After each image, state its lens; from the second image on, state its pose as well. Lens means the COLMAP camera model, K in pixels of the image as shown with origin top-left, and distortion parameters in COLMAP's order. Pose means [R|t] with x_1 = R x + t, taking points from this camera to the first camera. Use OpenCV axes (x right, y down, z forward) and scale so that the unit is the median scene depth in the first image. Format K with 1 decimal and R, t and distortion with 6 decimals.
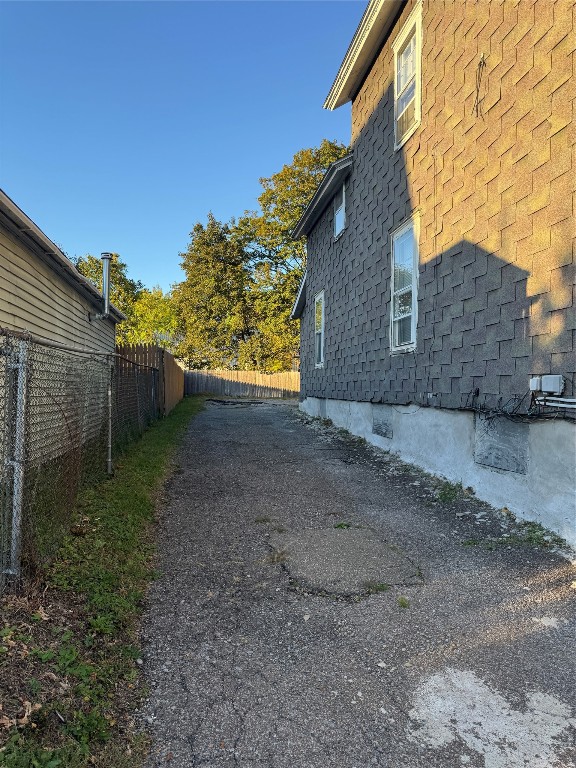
lens RADIAL K [[537.8, 0, 289.5], [0, 537.8, 390.4], [0, 0, 1]] dist [0.045250, -0.052323]
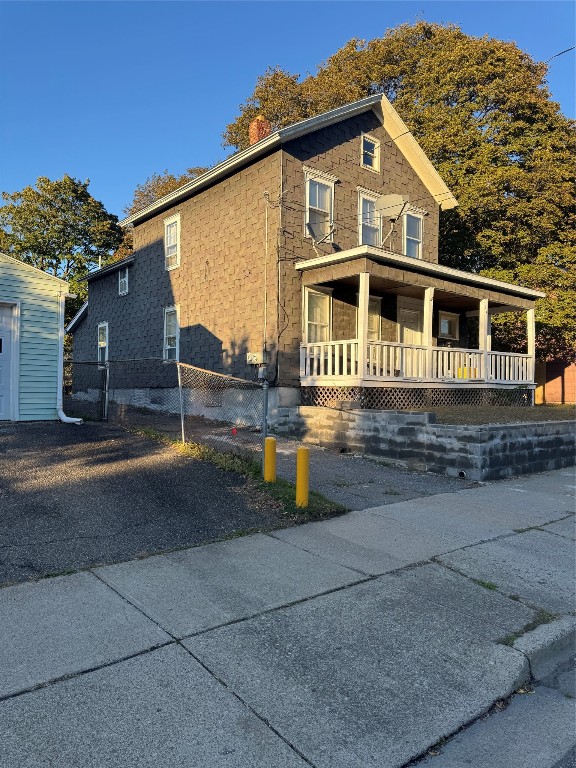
lens RADIAL K [[537.8, 0, 288.5], [0, 537.8, 386.4], [0, 0, 1]] dist [0.045250, -0.052323]
pose [[0.858738, 0.006870, 0.512368, -0.120909], [-0.000579, 0.999922, -0.012436, 0.011565], [-0.512414, 0.010383, 0.858676, -0.273773]]
